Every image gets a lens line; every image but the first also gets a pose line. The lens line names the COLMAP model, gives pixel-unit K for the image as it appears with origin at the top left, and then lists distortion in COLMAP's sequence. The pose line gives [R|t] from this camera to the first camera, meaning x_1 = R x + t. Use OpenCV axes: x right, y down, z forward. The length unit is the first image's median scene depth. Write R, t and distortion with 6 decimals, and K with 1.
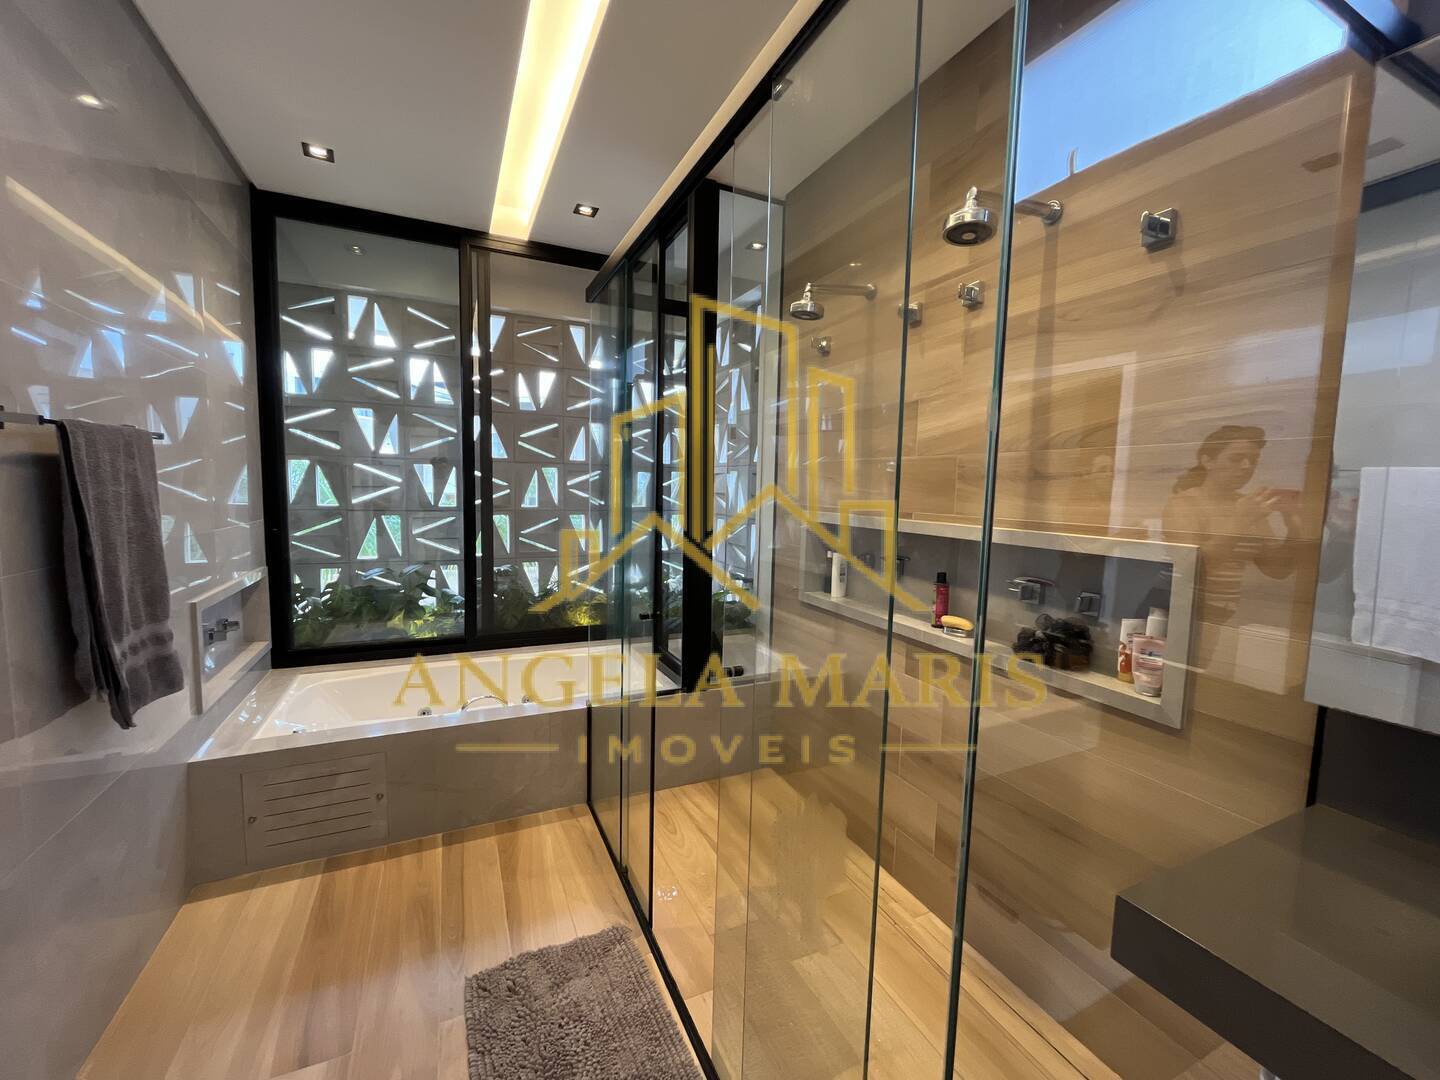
lens RADIAL K [[583.5, 0, 720.4], [0, 583.5, 541.8], [0, 0, 1]] dist [0.000252, -0.001344]
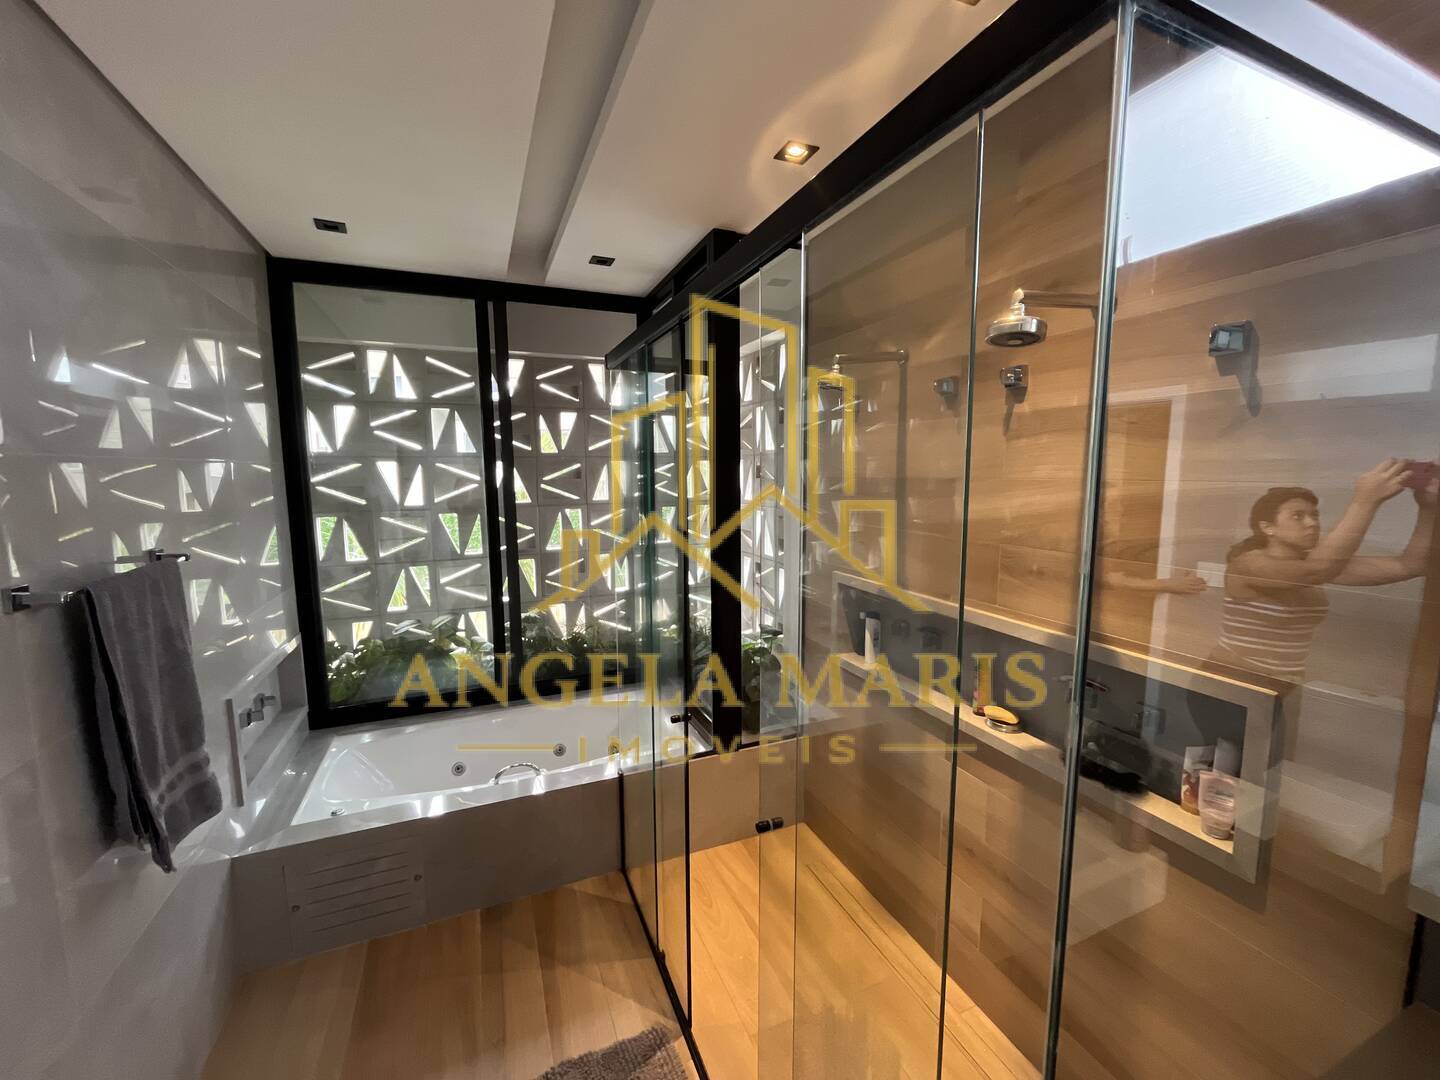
lens RADIAL K [[583.5, 0, 720.2], [0, 583.5, 538.4], [0, 0, 1]] dist [0.000252, -0.001344]
pose [[0.998810, -0.024518, -0.042164, -0.004007], [0.025784, 0.999225, 0.029756, -0.124042], [0.041402, -0.030807, 0.998668, 0.024495]]
